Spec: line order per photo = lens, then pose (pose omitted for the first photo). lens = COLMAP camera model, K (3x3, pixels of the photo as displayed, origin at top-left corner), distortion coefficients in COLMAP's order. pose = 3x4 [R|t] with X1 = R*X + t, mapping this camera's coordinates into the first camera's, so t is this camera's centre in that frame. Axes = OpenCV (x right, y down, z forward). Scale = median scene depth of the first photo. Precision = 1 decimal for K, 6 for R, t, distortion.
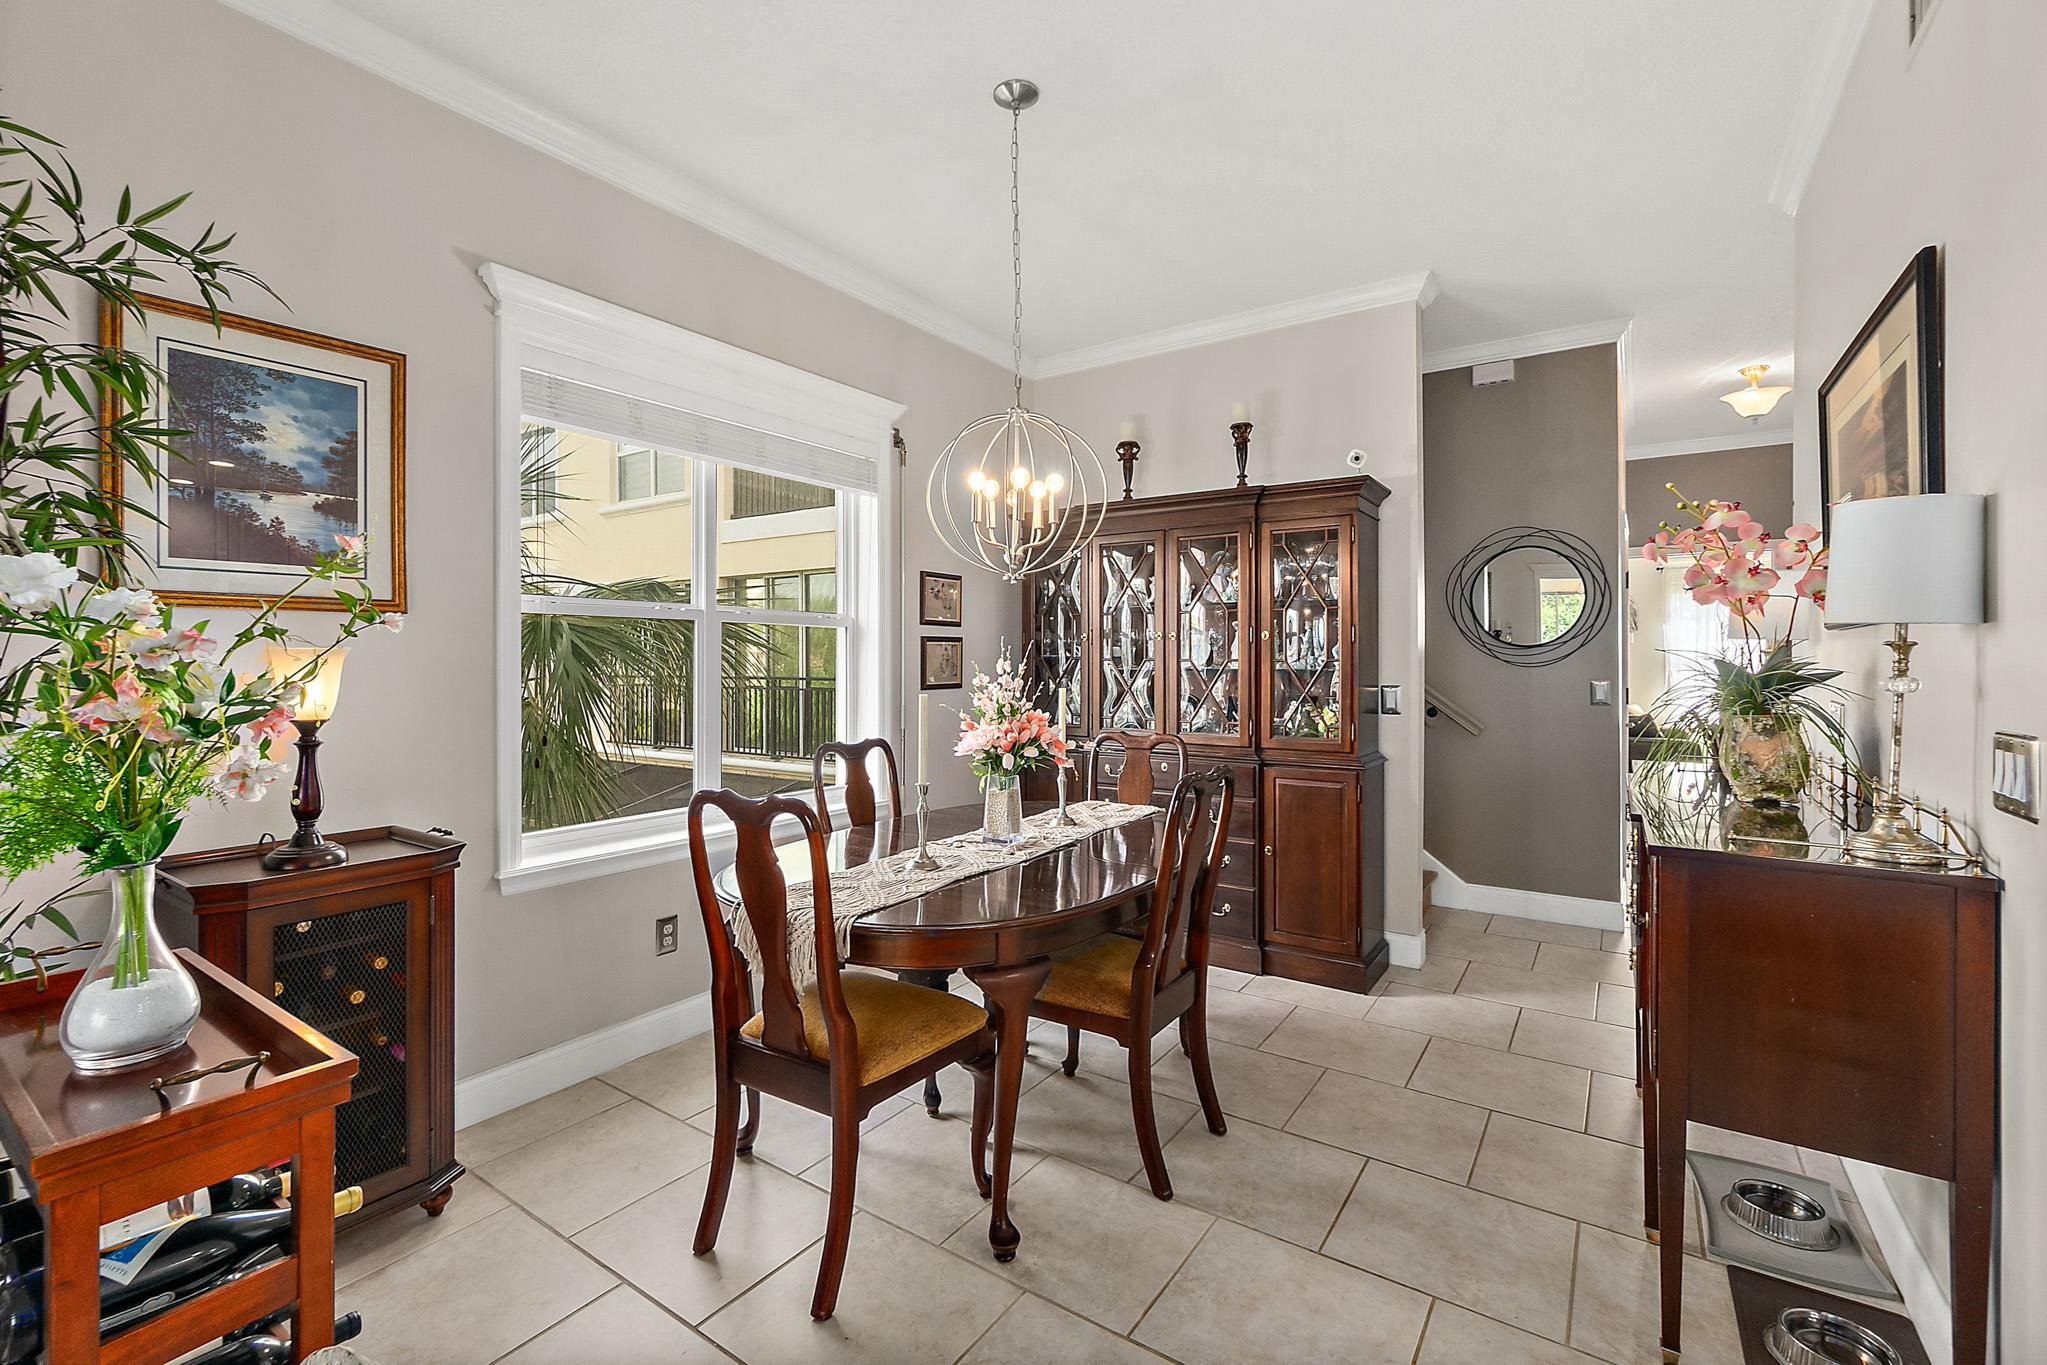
lens RADIAL K [[889.3, 0, 1024.6], [0, 889.3, 674.7], [0, 0, 1]] dist [-0.000673, -0.000553]
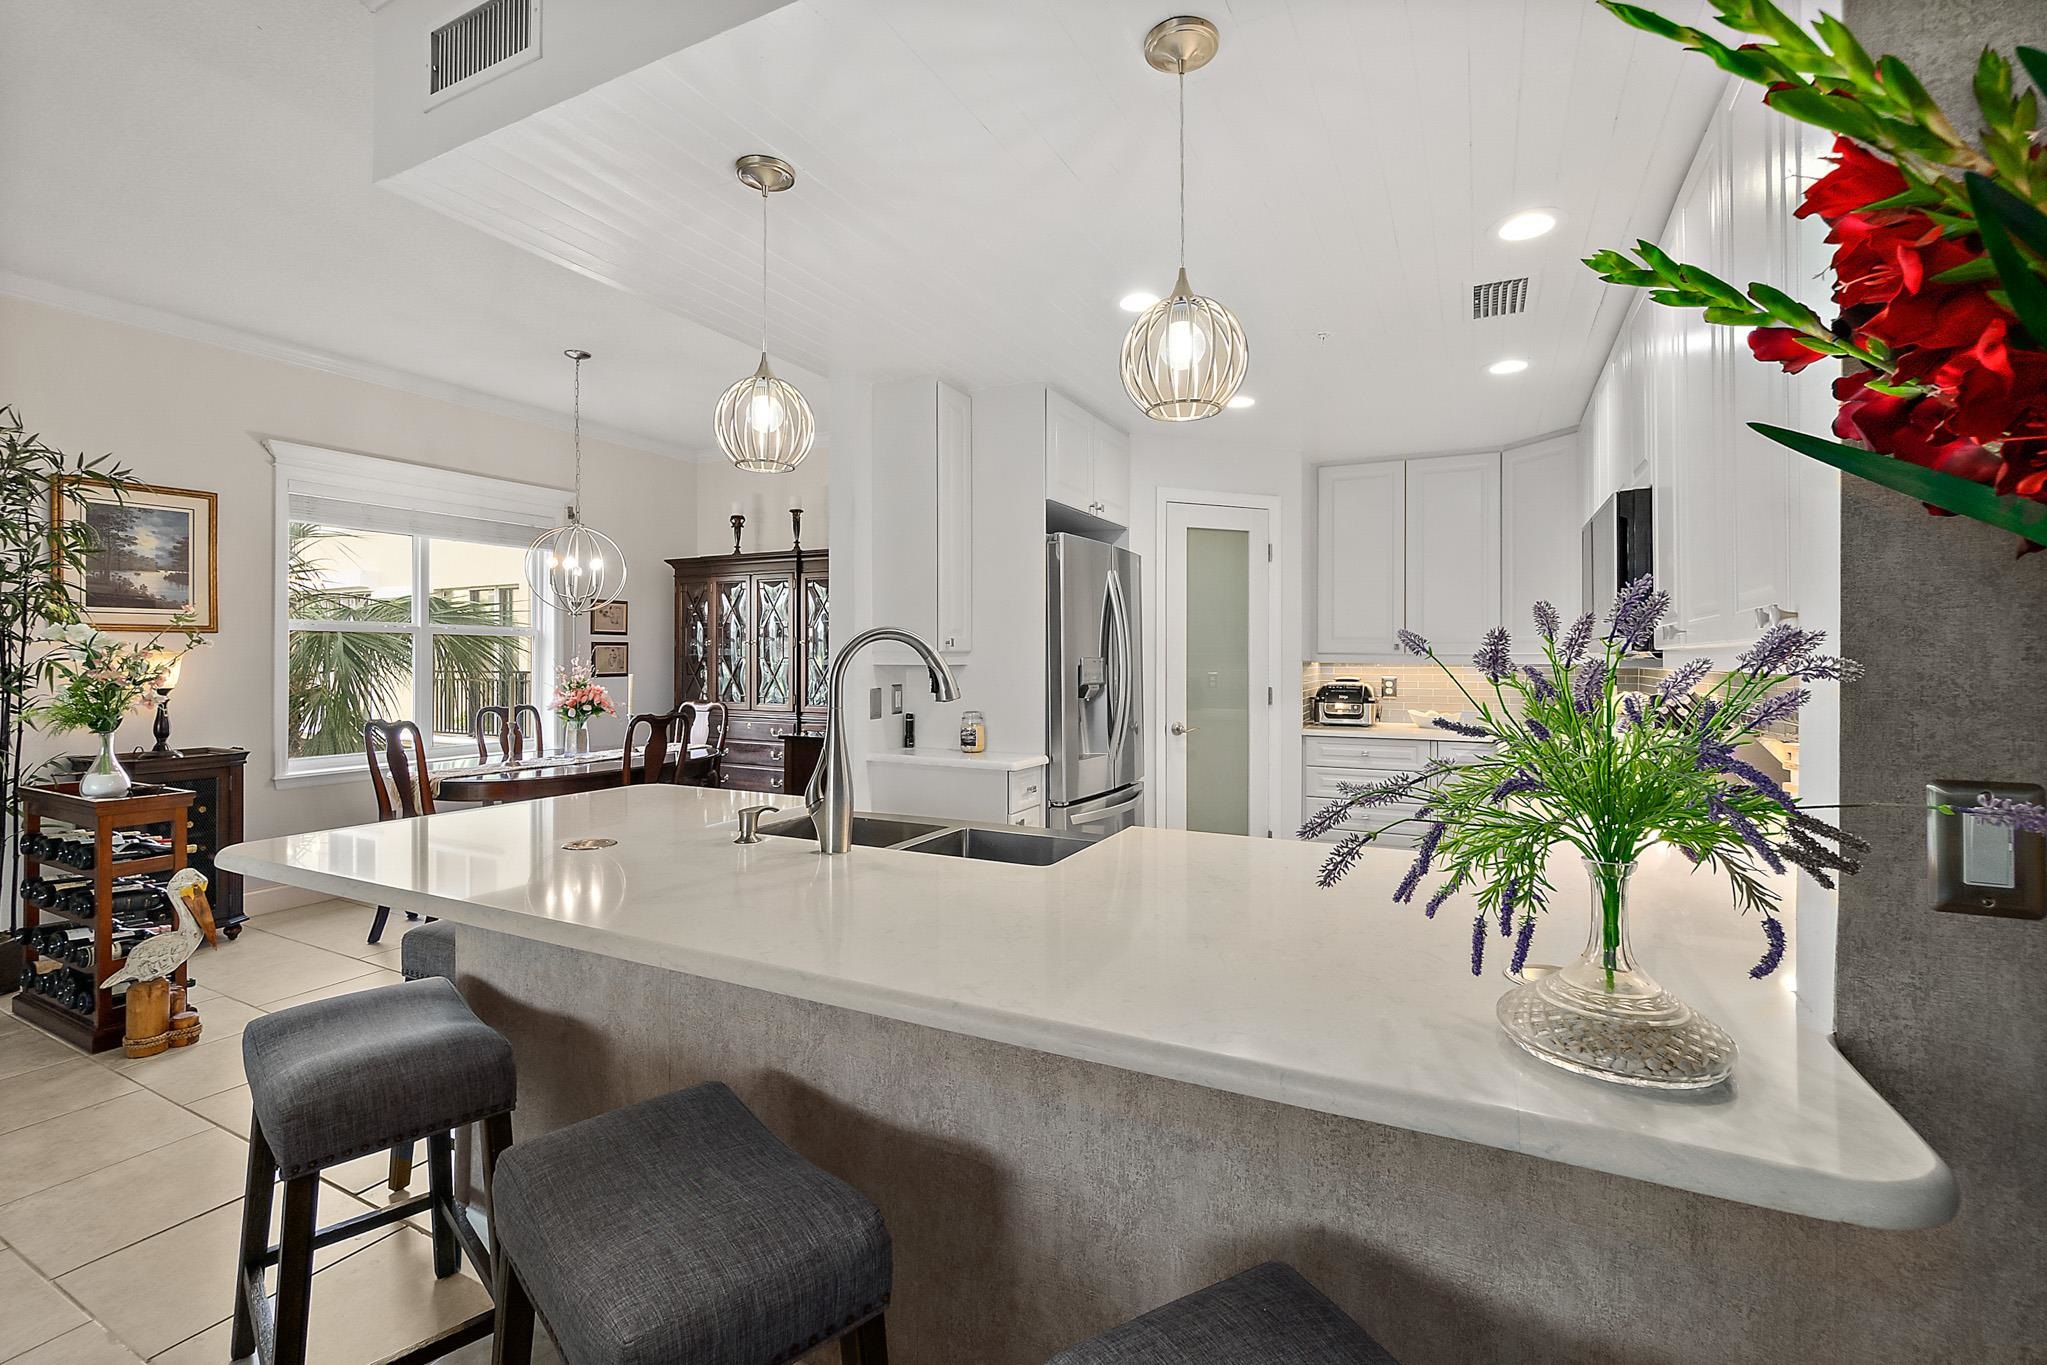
lens RADIAL K [[889.3, 0, 1019.4], [0, 889.3, 665.5], [0, 0, 1]] dist [-0.000673, -0.000553]
pose [[0.992192, -0.000254, 0.124721, 0.772578], [0.000898, 0.999987, -0.005113, 0.010530], [-0.124718, 0.005185, 0.992179, -1.102878]]
